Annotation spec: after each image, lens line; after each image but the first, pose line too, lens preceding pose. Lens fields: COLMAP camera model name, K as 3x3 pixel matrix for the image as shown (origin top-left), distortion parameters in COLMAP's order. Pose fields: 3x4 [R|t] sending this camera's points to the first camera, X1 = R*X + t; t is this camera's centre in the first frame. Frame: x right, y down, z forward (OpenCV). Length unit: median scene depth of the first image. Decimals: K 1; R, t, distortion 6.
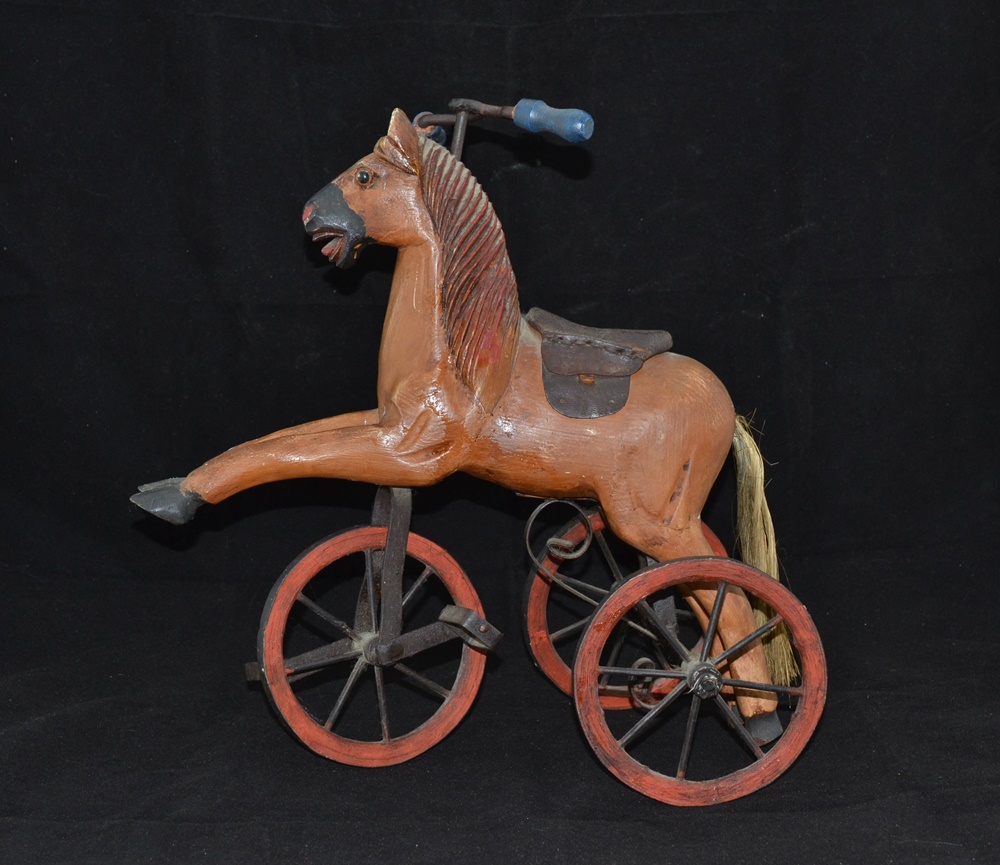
lens RADIAL K [[2392.2, 0, 507.5], [0, 2392.2, 400.1], [0, 0, 1]] dist [0.063238, 0.000000]
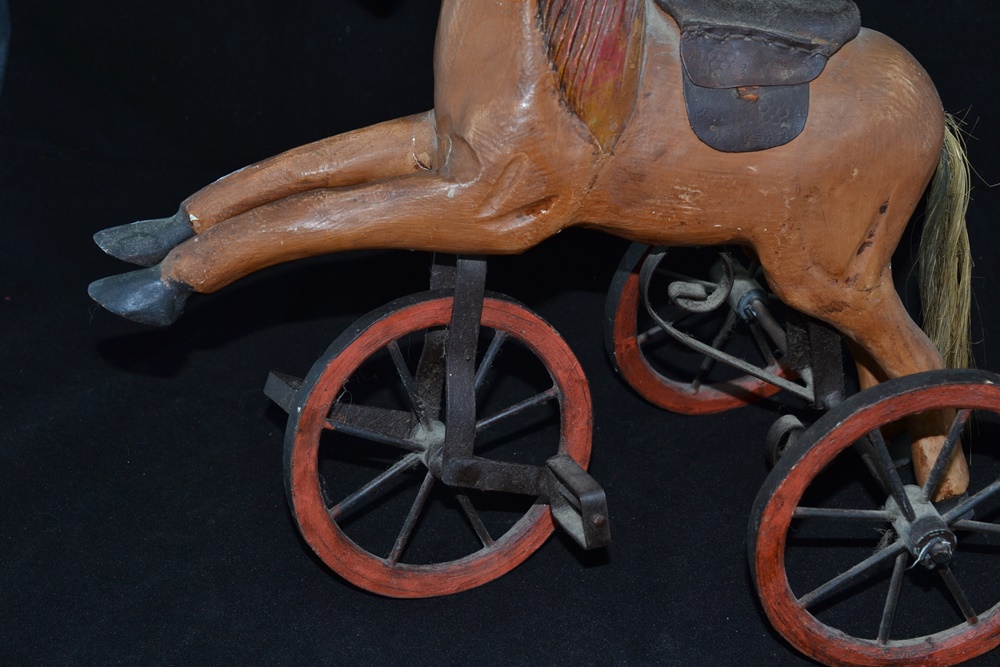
lens RADIAL K [[1835.9, 0, 504.7], [0, 1835.9, 336.6], [0, 0, 1]] dist [0.017807, 0.000000]
pose [[0.995078, -0.055233, 0.082270, -0.082442], [0.019579, 0.923467, 0.383177, -0.146166], [-0.097138, -0.379681, 0.920004, 0.497777]]
